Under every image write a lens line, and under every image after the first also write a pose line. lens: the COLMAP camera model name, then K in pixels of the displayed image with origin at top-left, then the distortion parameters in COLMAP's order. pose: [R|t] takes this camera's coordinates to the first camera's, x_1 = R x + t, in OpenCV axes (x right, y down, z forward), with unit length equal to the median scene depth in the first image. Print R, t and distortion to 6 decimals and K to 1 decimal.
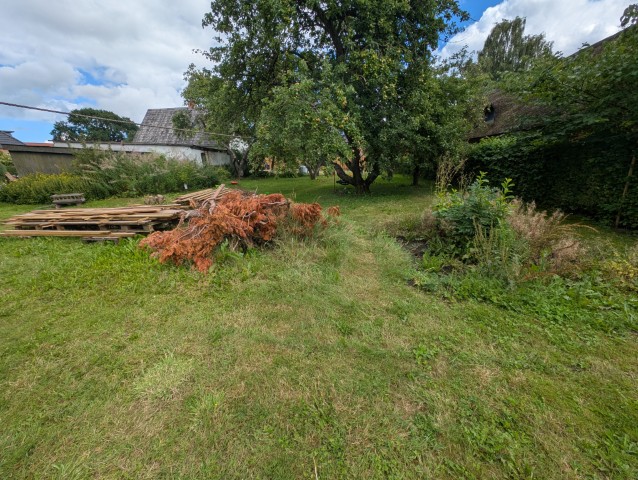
lens RADIAL K [[242.1, 0, 319.0], [0, 242.1, 240.0], [0, 0, 1]] dist [0.001305, -0.003440]
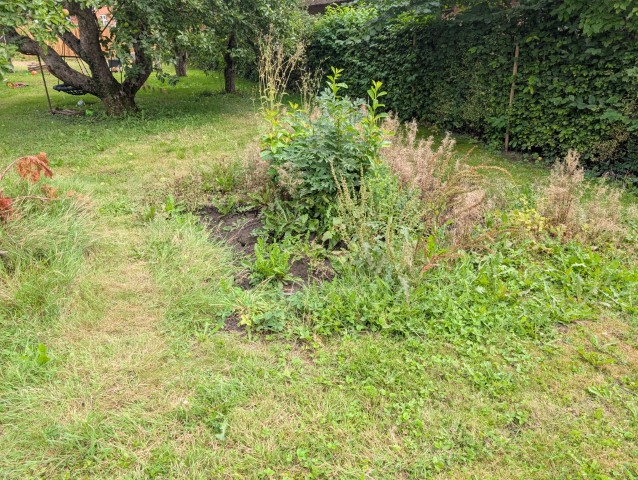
lens RADIAL K [[428.4, 0, 319.0], [0, 428.4, 240.0], [0, 0, 1]] dist [0.013438, -0.003187]
pose [[0.858448, -0.184539, 0.478552, 0.132264], [0.128895, 0.980708, 0.146962, -0.058361], [-0.496440, -0.064477, 0.865673, 0.189176]]
